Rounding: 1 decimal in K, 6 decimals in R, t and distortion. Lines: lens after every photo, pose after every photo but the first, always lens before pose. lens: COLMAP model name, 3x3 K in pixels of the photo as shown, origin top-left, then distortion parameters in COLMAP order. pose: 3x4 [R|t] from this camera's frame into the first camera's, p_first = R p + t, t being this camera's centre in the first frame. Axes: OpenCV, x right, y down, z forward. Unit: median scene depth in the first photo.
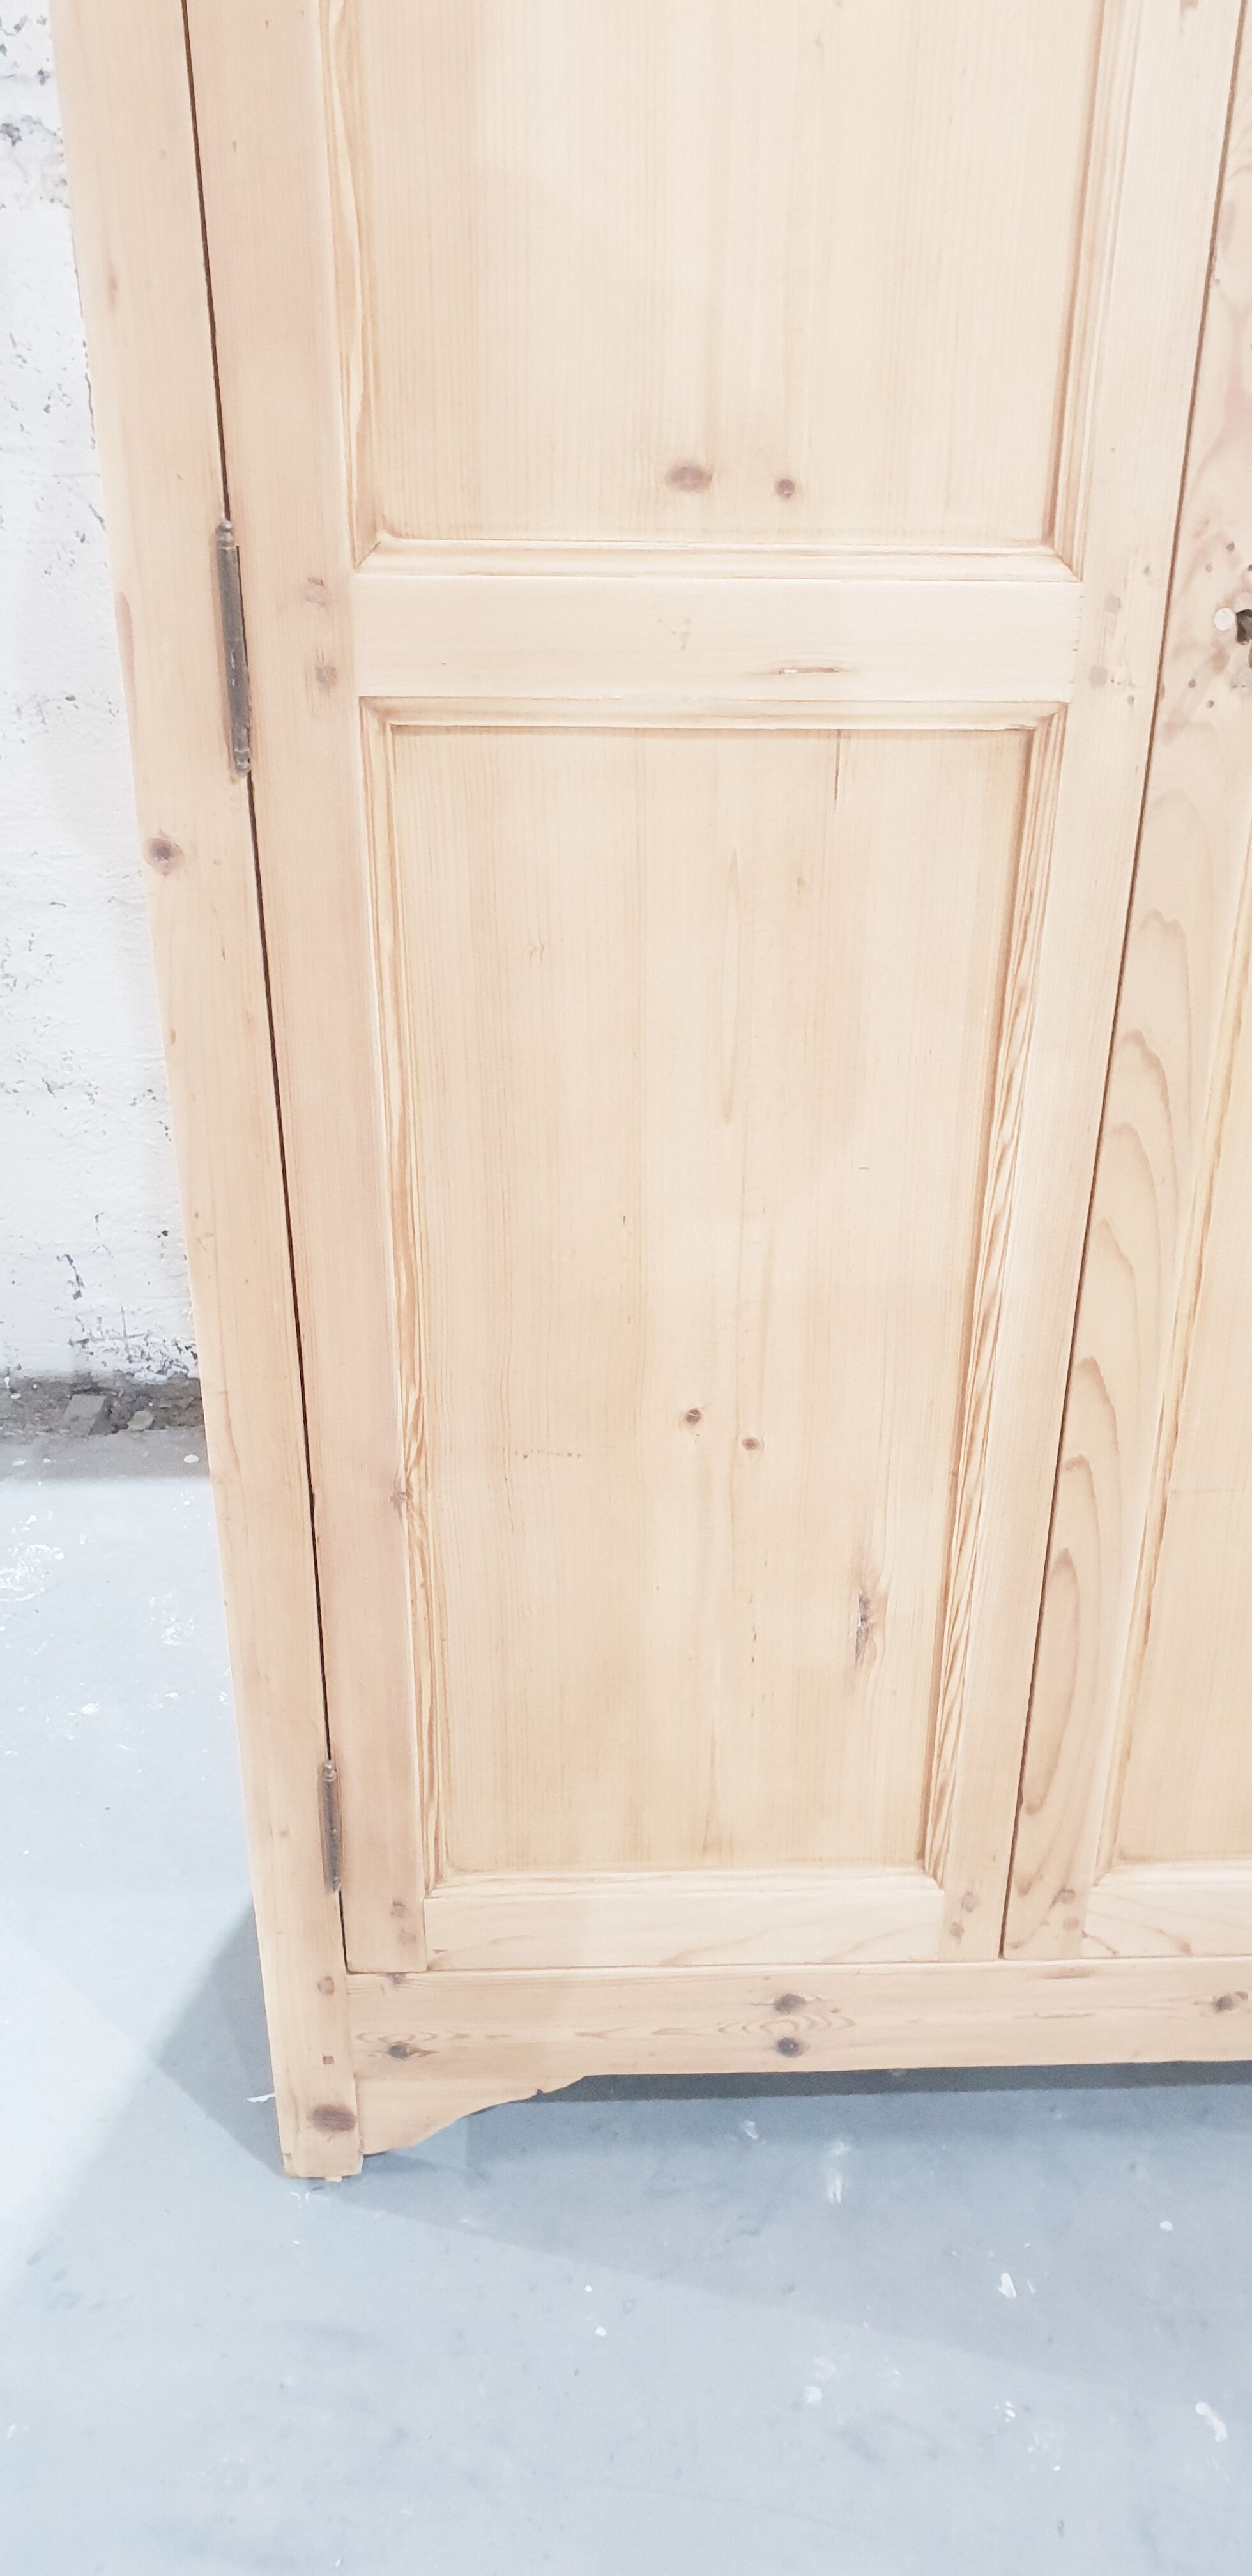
lens RADIAL K [[2018.9, 0, 670.5], [0, 2018.9, 1290.2], [0, 0, 1]] dist [0.041790, -0.059904]
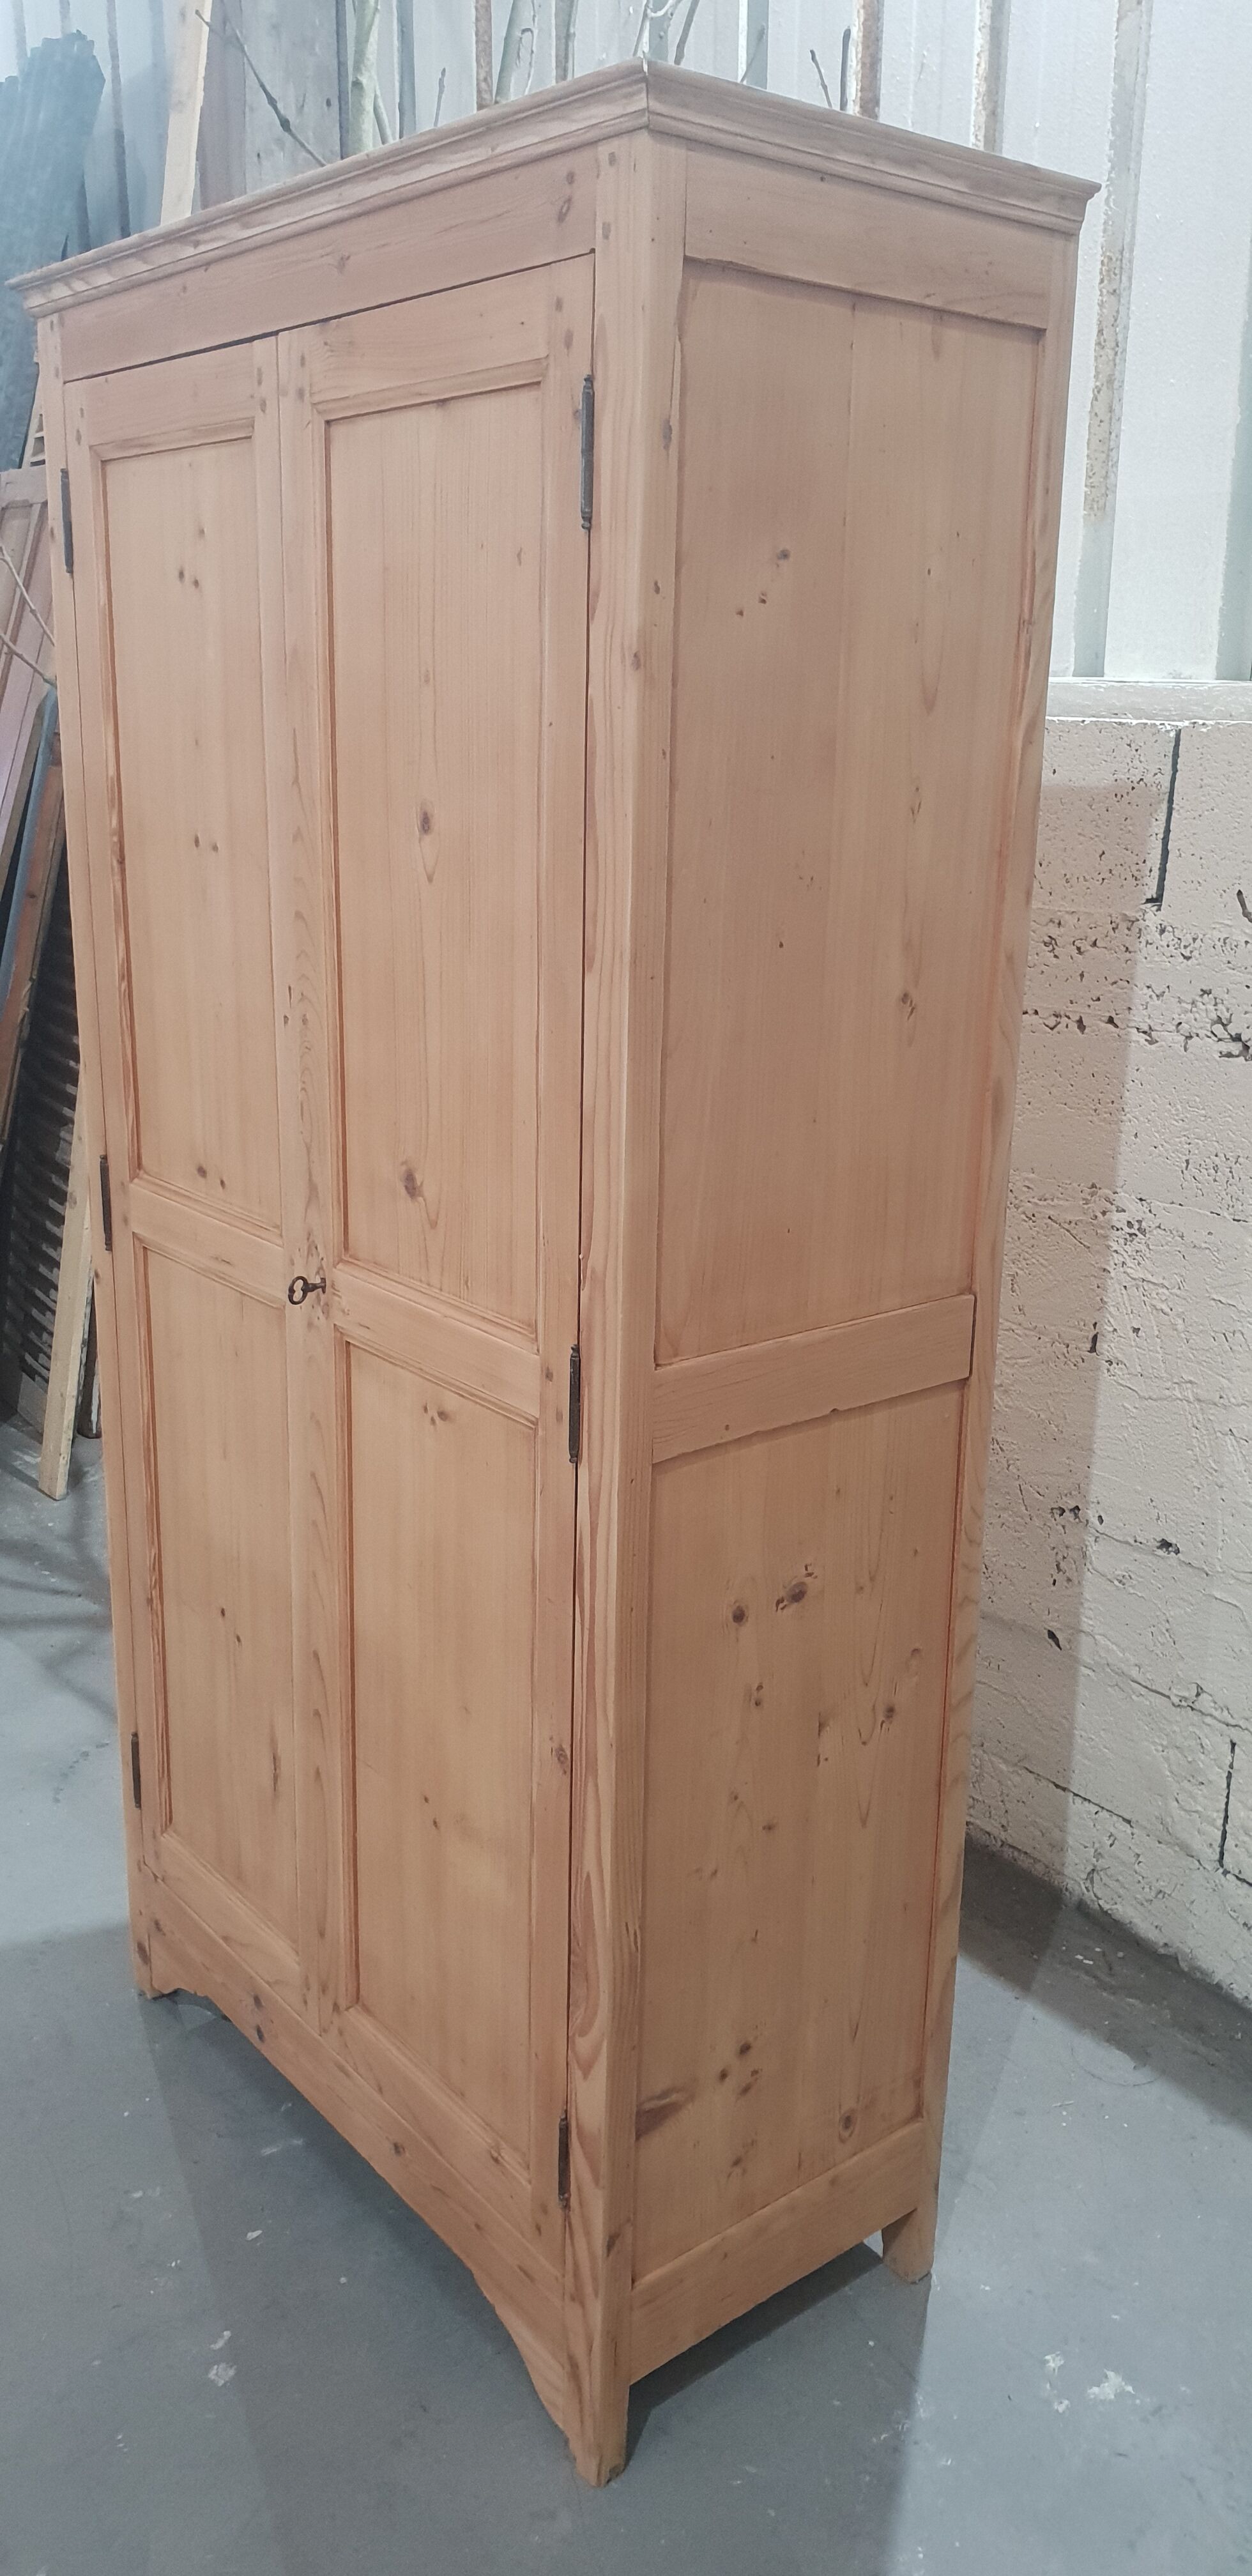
lens RADIAL K [[2018.9, 0, 650.5], [0, 2018.9, 1283.4], [0, 0, 1]] dist [0.041790, -0.059904]
pose [[0.598254, 0.216784, -0.771425, 1.473531], [-0.389315, 0.920083, -0.043361, -0.263900], [0.700376, 0.326268, 0.634841, -0.048299]]
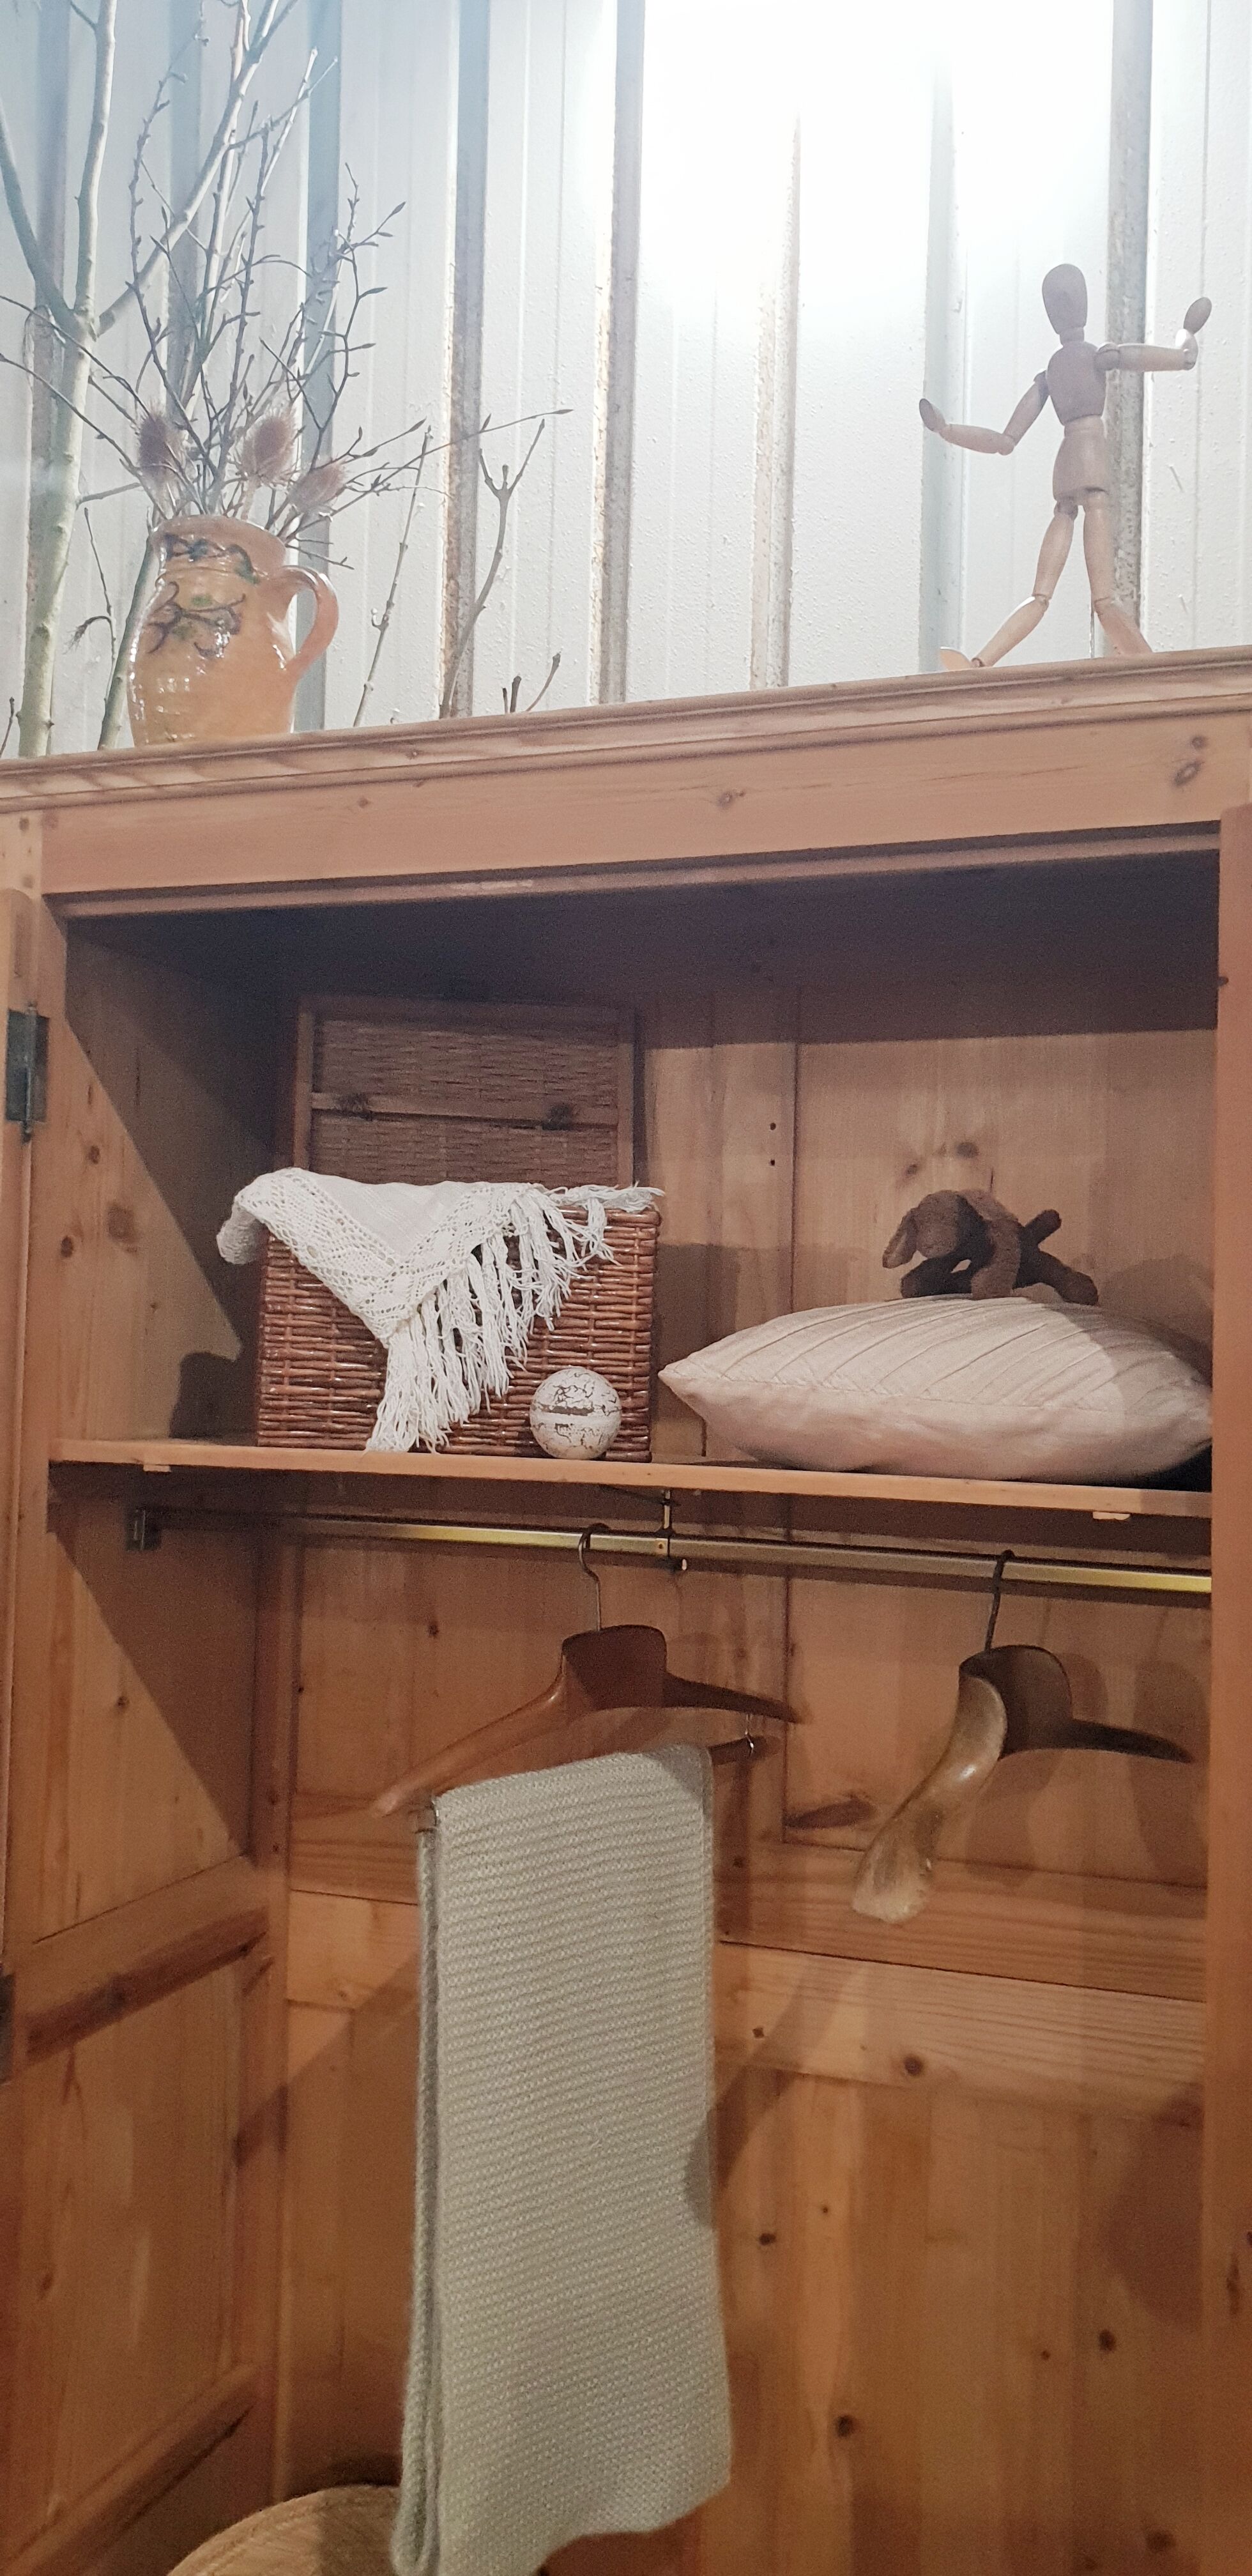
lens RADIAL K [[2018.9, 0, 664.9], [0, 2018.9, 1274.1], [0, 0, 1]] dist [0.041790, -0.059904]
pose [[0.929083, -0.008450, -0.369774, 0.614605], [-0.183278, 0.857853, -0.480102, -0.113913], [0.321268, 0.513826, 0.795468, -0.296092]]
